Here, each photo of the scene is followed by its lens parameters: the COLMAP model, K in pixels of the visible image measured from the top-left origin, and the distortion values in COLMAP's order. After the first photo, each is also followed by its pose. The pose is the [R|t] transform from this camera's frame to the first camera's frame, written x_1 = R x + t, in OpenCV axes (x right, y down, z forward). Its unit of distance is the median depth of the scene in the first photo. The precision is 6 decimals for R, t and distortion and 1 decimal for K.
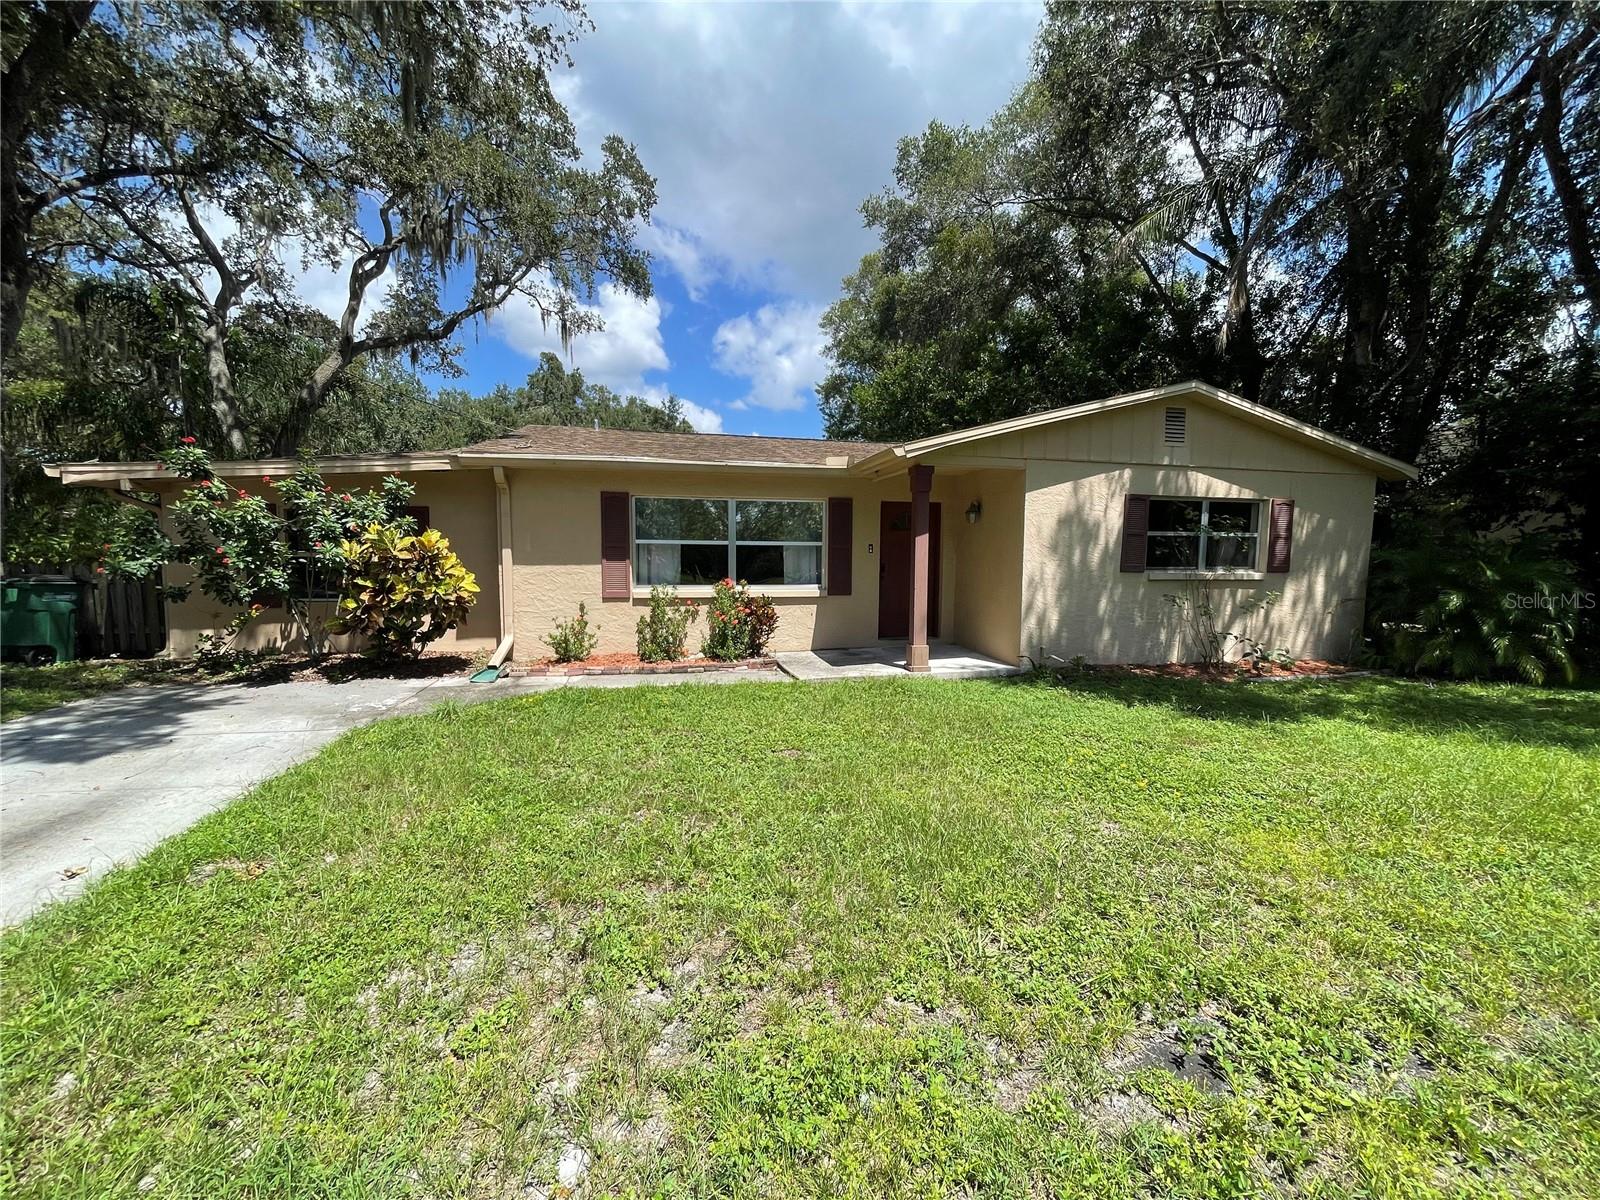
lens RADIAL K [[642.9, 0, 809.4], [0, 642.9, 603.0], [0, 0, 1]] dist [-0.006477, 0.001535]
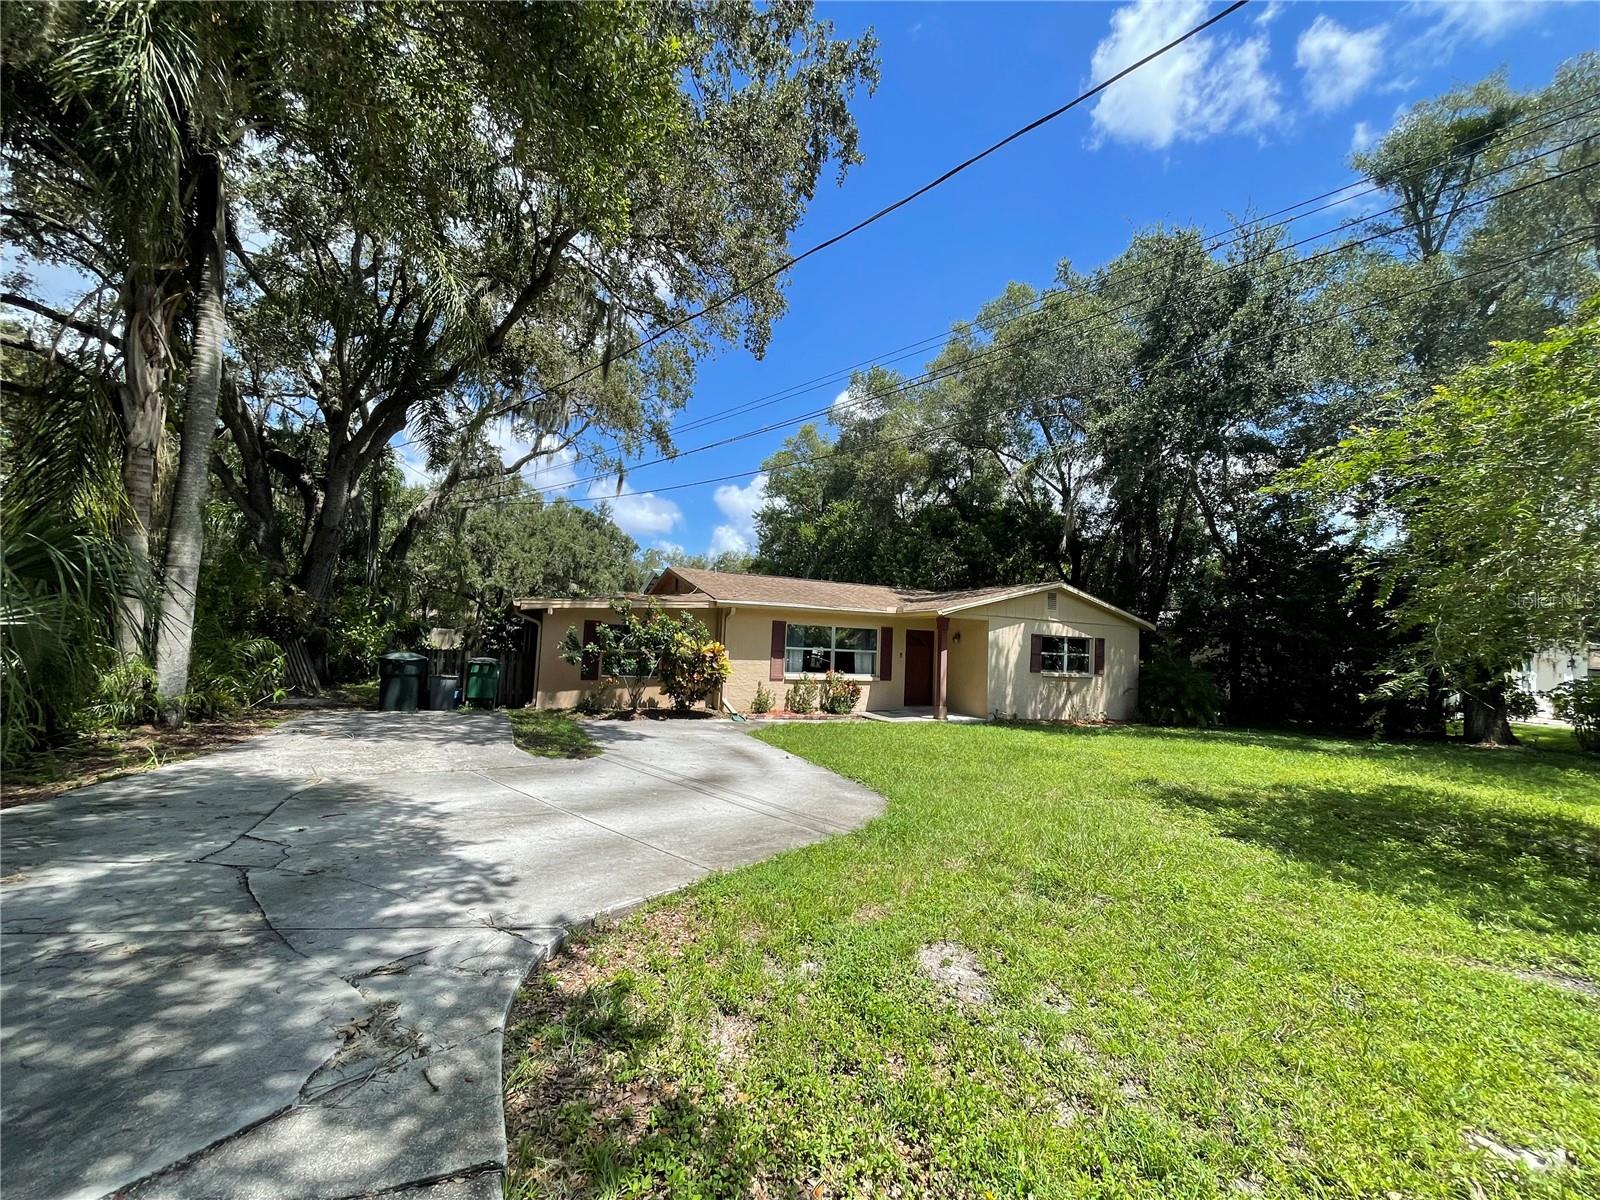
lens RADIAL K [[642.9, 0, 792.2], [0, 642.9, 602.9], [0, 0, 1]] dist [-0.006477, 0.001535]
pose [[0.976147, 0.049215, 0.211461, -0.644735], [-0.019916, 0.990160, -0.138514, 0.029142], [-0.216197, 0.130998, 0.967522, -0.771804]]
